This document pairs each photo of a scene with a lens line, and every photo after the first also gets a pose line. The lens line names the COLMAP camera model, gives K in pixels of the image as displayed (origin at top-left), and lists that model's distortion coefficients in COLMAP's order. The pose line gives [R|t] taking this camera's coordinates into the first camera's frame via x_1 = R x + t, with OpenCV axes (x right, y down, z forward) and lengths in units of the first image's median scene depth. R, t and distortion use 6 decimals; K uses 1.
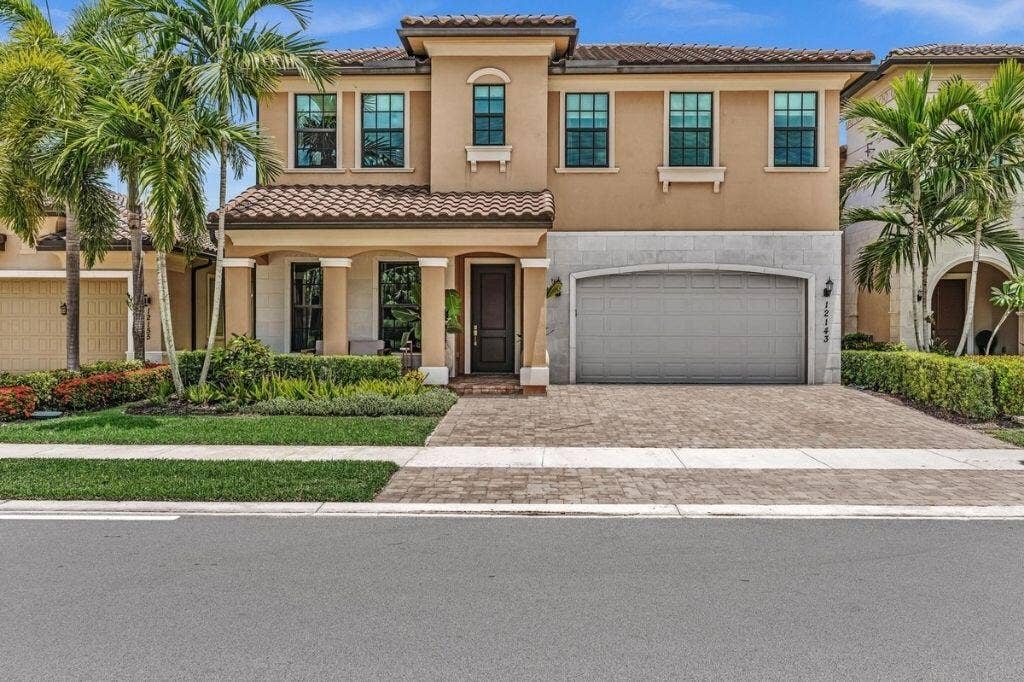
lens RADIAL K [[766.5, 0, 510.8], [0, 766.5, 343.0], [0, 0, 1]] dist [-0.007337, 0.005377]
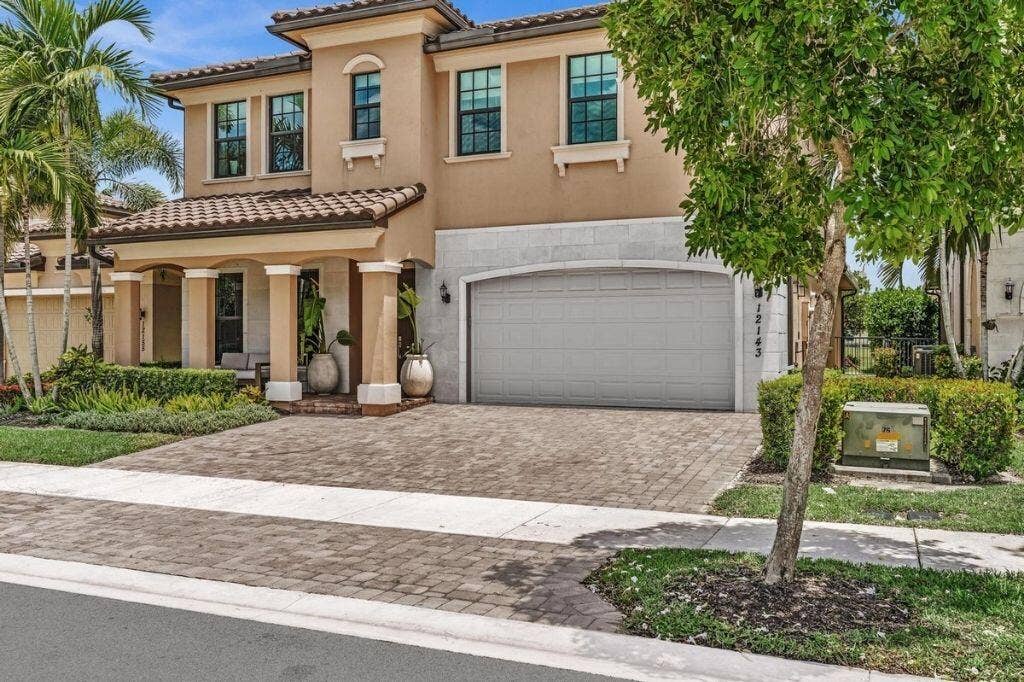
lens RADIAL K [[838.1, 0, 514.1], [0, 838.1, 339.6], [0, 0, 1]] dist [-0.004079, 0.004256]
pose [[0.933450, -0.002068, -0.358702, 0.482795], [-0.001836, 0.999943, -0.010542, -0.009278], [0.358703, 0.010499, 0.933393, 0.132454]]
